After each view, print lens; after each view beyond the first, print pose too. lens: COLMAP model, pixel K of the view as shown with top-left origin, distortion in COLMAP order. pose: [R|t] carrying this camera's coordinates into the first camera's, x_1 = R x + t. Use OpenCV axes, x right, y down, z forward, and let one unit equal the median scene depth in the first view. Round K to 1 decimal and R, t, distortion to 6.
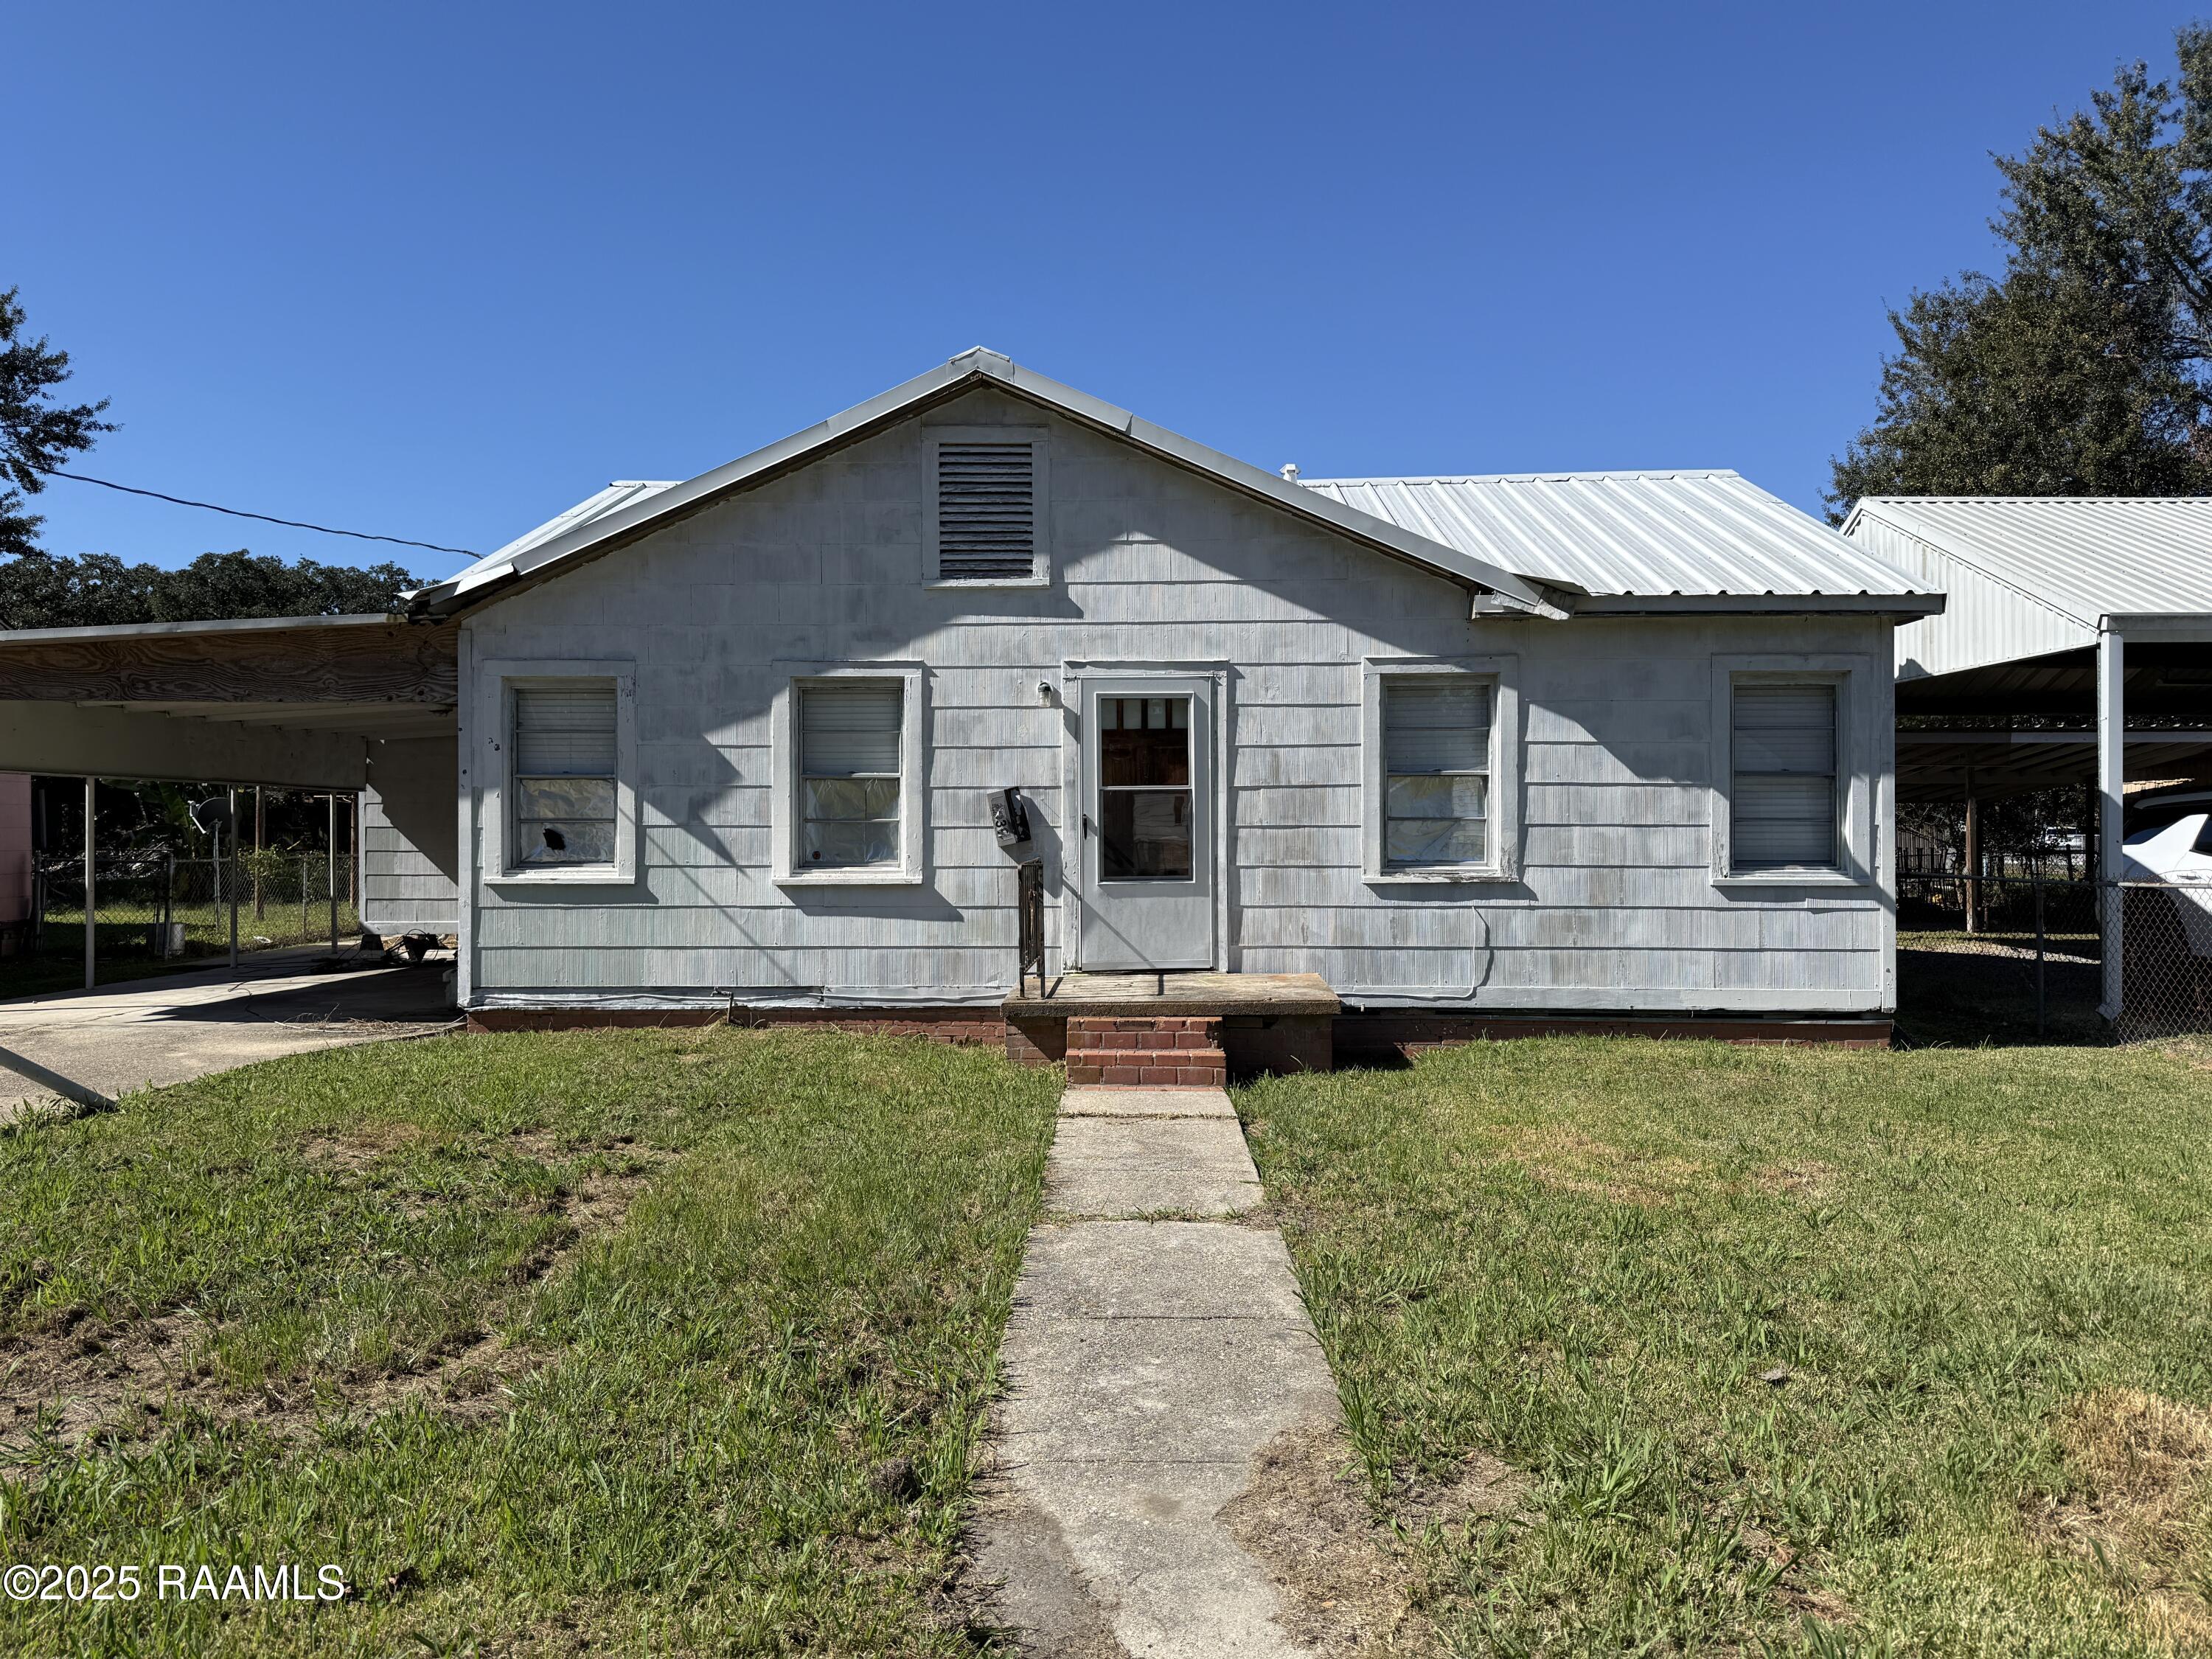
lens RADIAL K [[1574.0, 0, 1114.2], [0, 1574.0, 913.6], [0, 0, 1]] dist [0.101449, -0.146433]
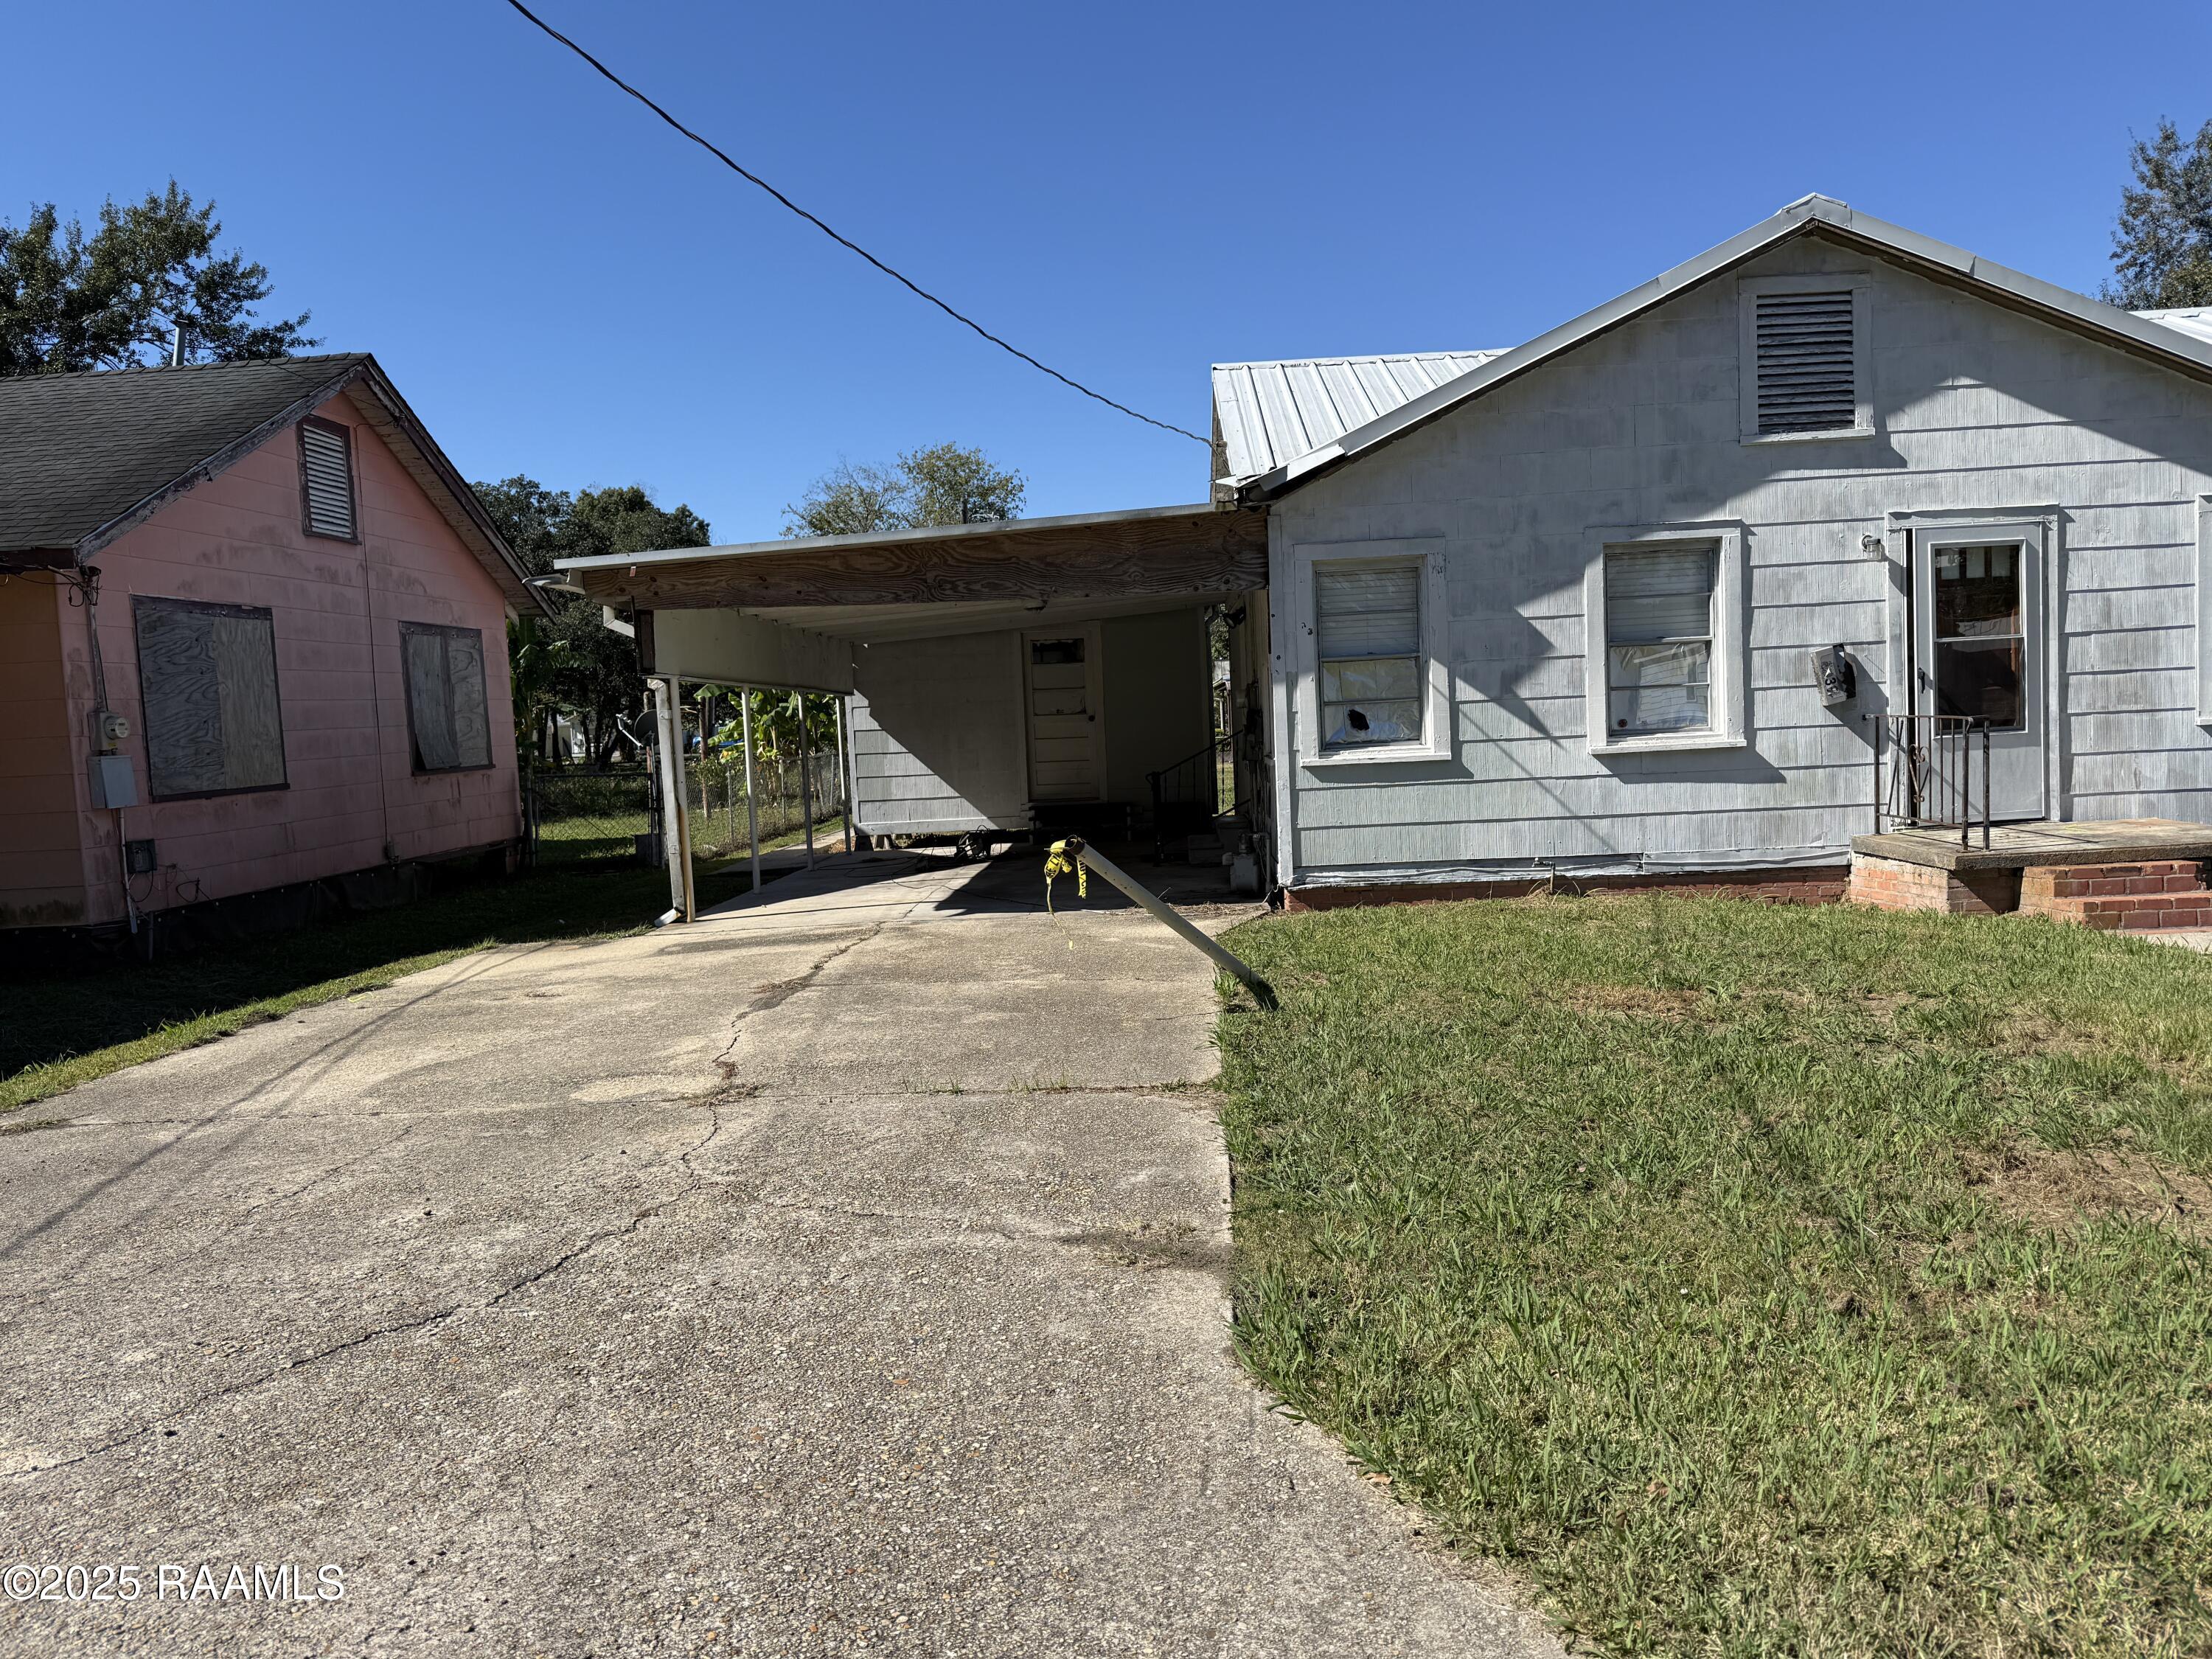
lens RADIAL K [[1574.0, 0, 1134.1], [0, 1574.0, 920.7], [0, 0, 1]] dist [0.101449, -0.146433]
pose [[0.999005, -0.040059, -0.019619, -0.490631], [0.041381, 0.996516, 0.072414, 0.002230], [0.016650, -0.073154, 0.997182, -0.023370]]
